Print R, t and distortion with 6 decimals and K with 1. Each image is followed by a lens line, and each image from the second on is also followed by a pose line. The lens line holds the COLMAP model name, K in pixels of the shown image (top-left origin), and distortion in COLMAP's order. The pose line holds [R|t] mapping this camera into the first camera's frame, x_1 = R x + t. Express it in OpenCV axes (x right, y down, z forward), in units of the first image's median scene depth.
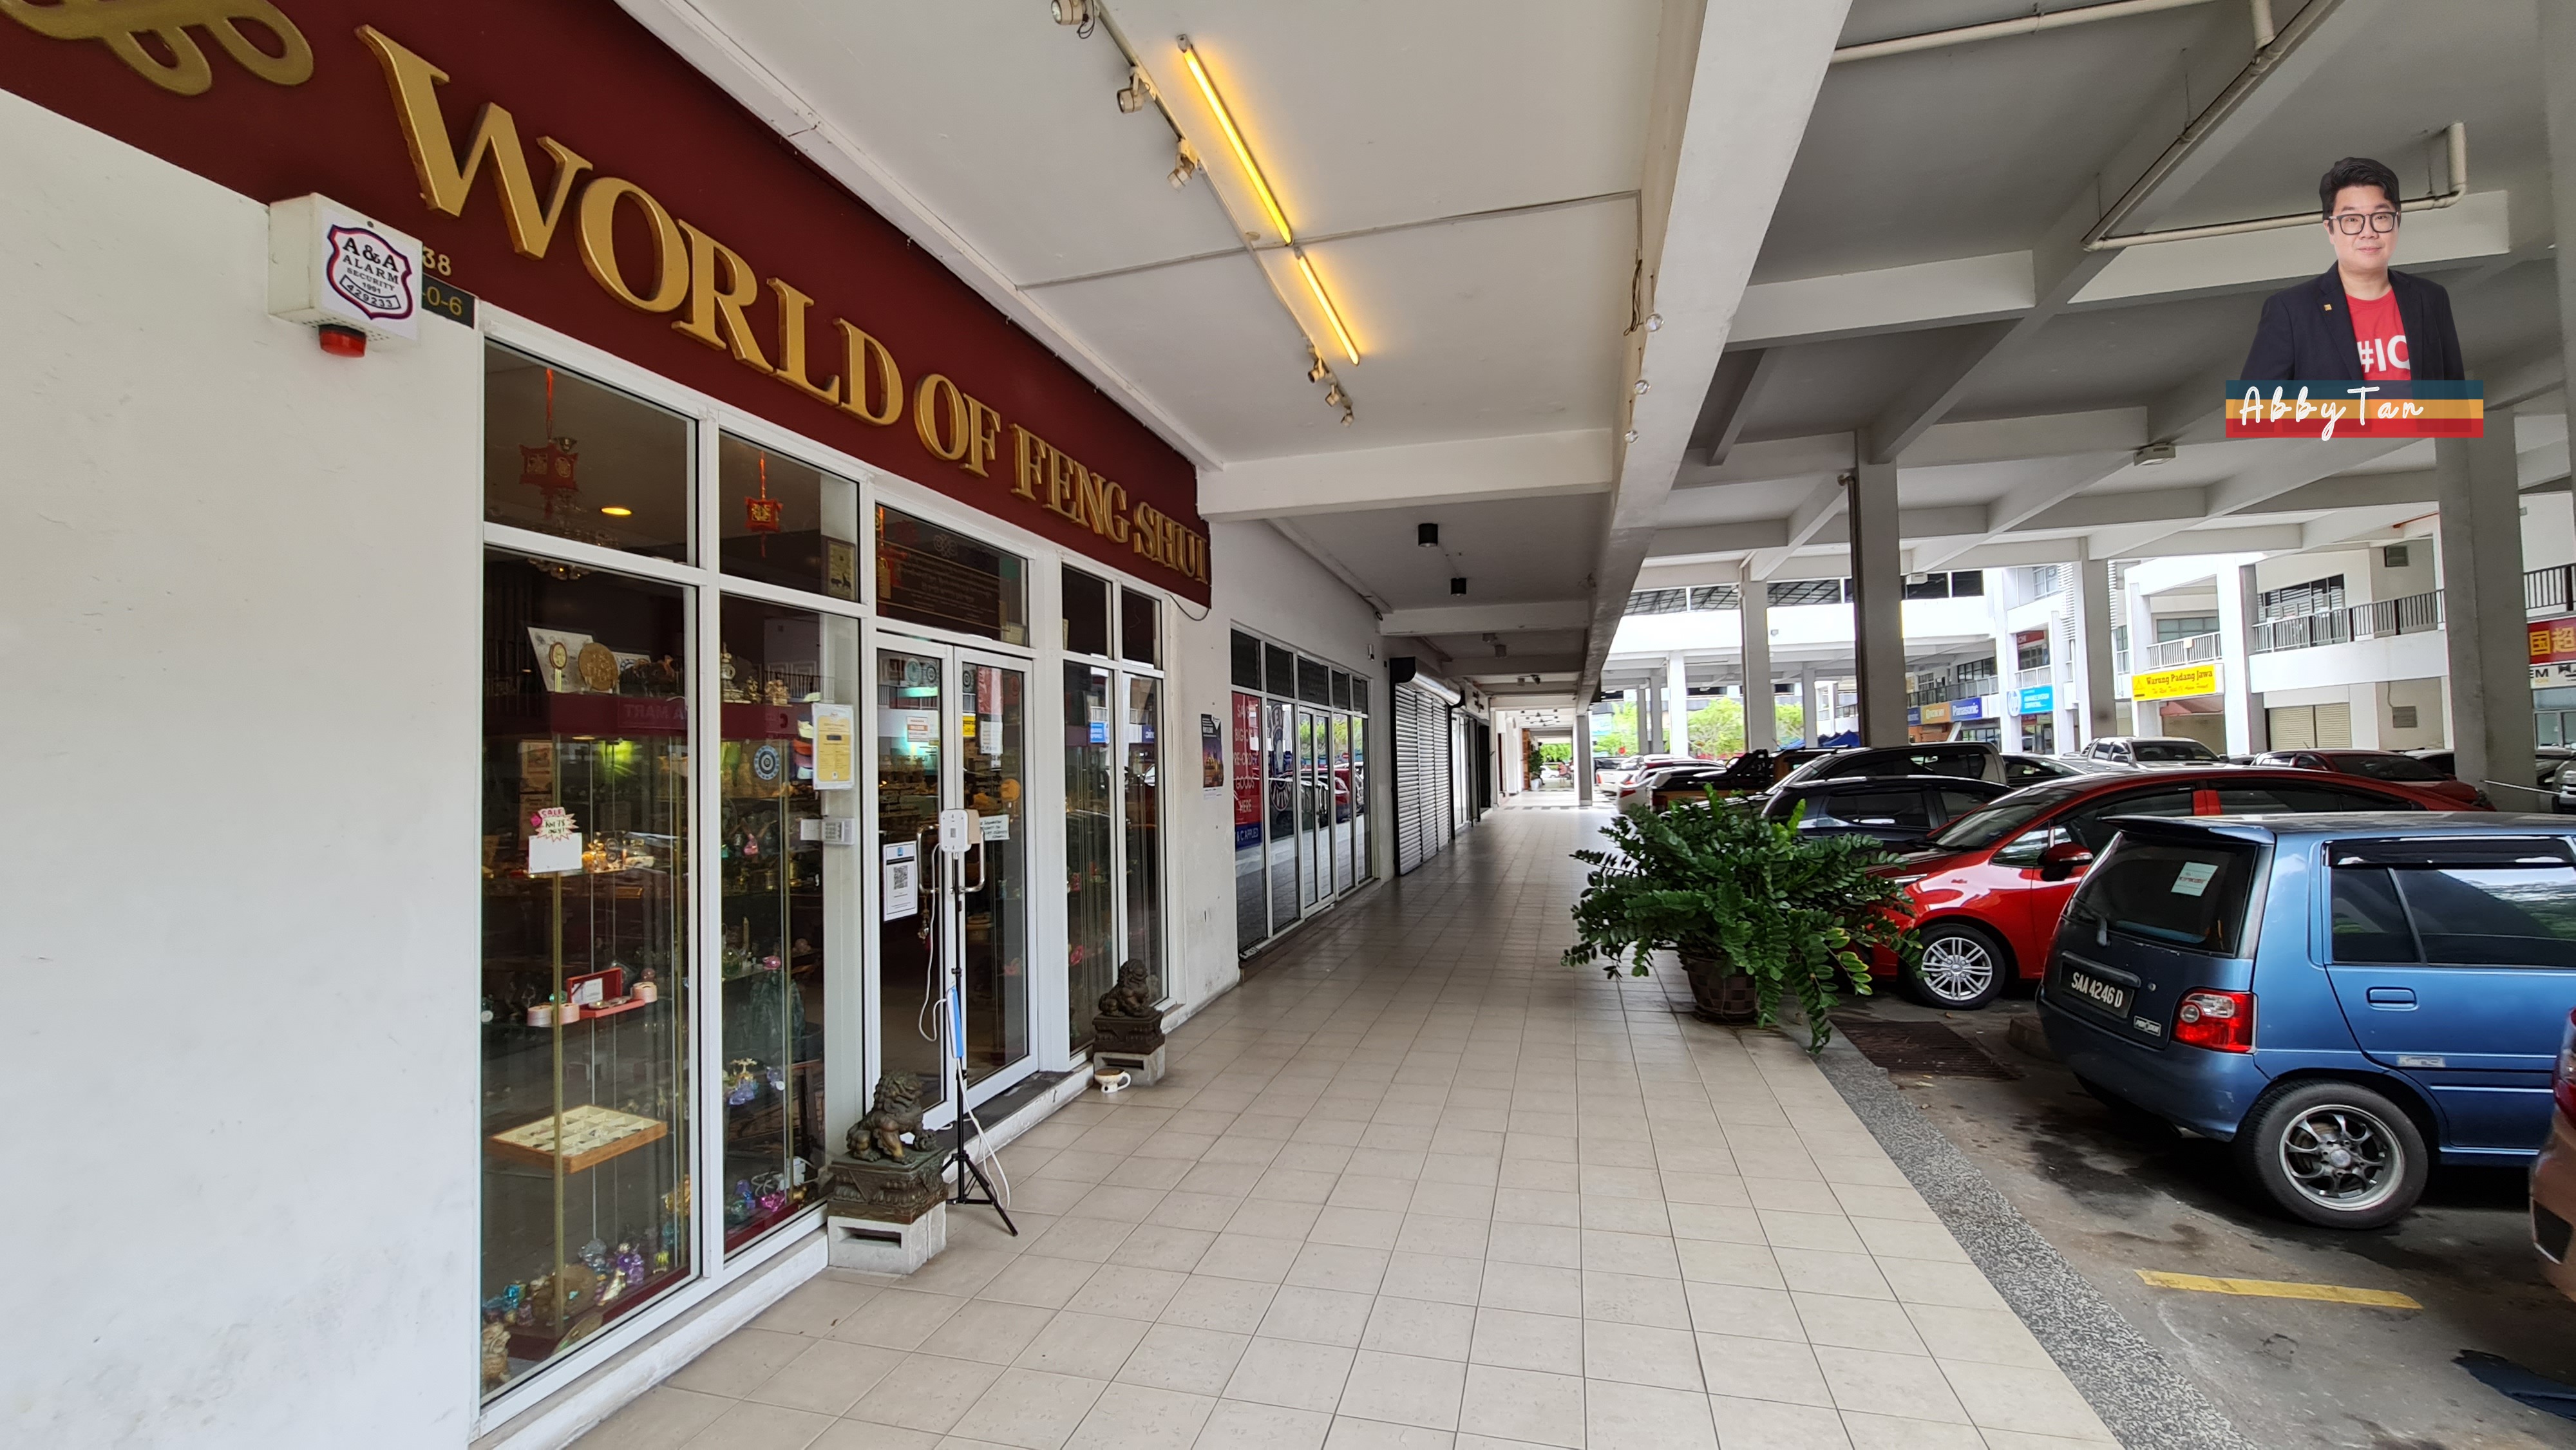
lens RADIAL K [[1051.8, 0, 1285.8], [0, 1051.8, 730.0], [0, 0, 1]] dist [-0.011329, 0.006352]
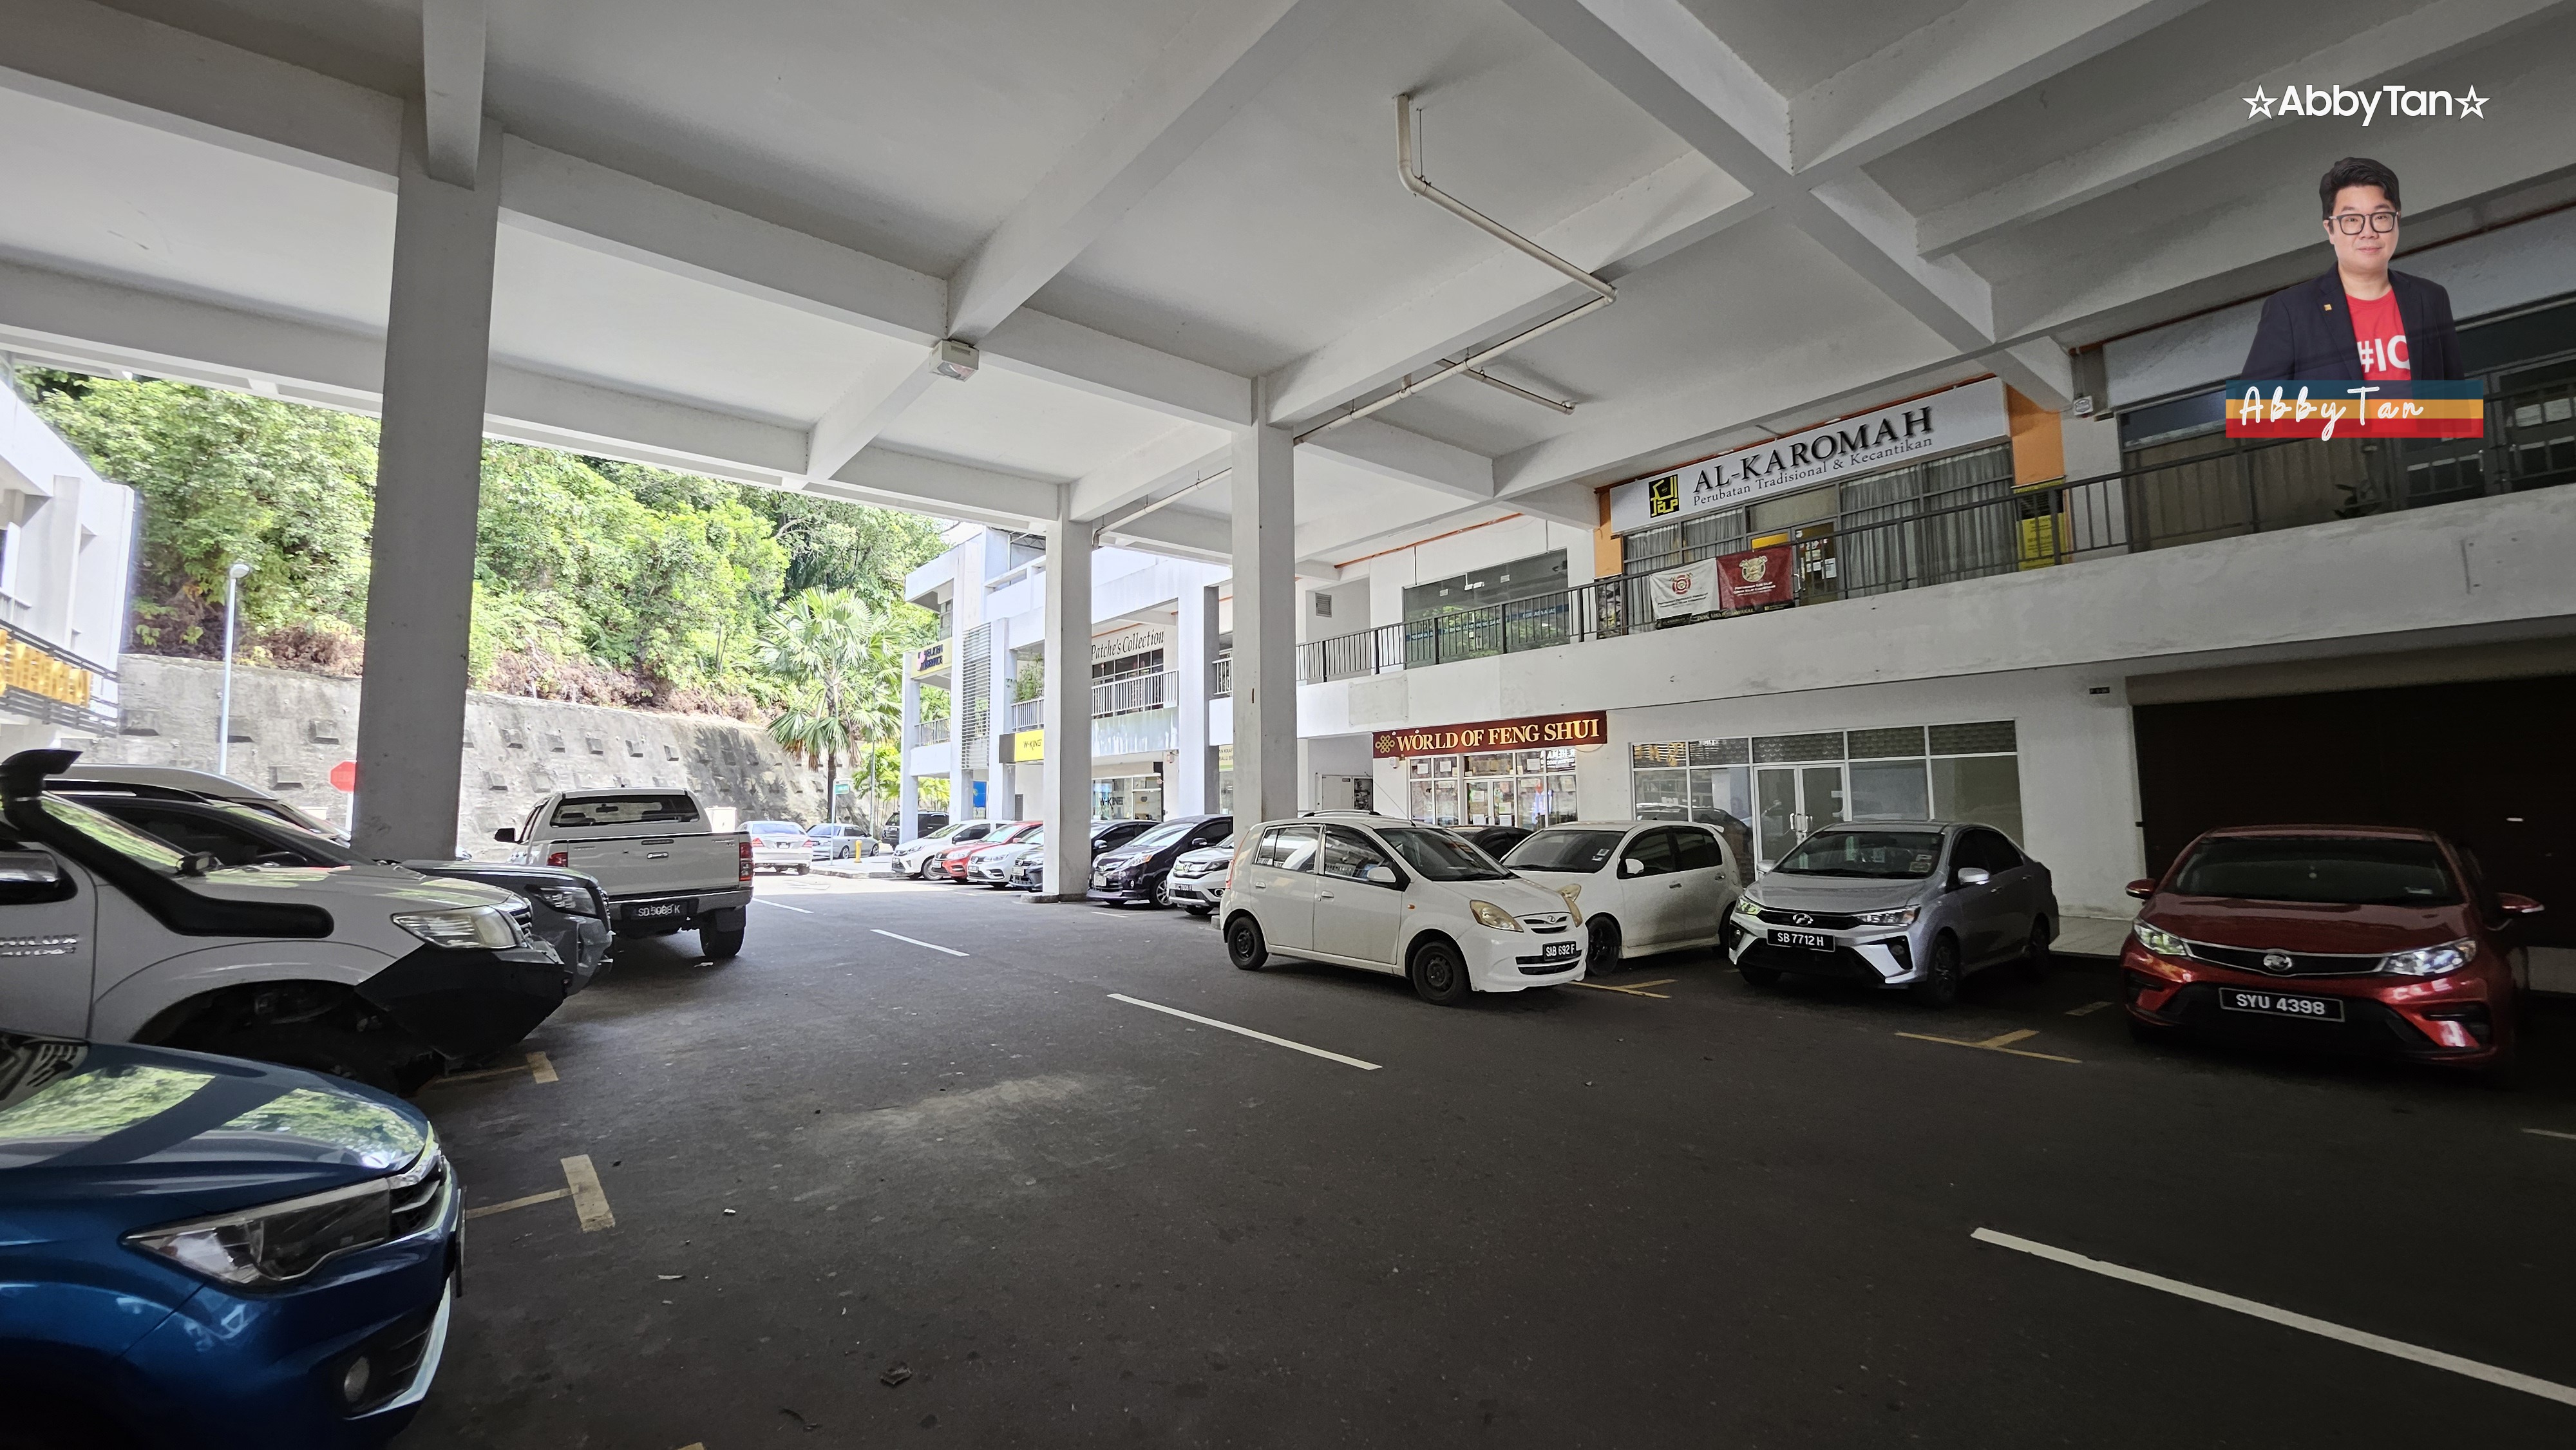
lens RADIAL K [[1015.2, 0, 1297.4], [0, 1015.2, 716.7], [0, 0, 1]] dist [0.015972, -0.003338]
pose [[-0.579854, -0.049795, -0.813197, 5.031744], [0.049531, 0.994130, -0.096193, 0.054332], [0.813213, -0.096056, -0.573984, 3.753005]]
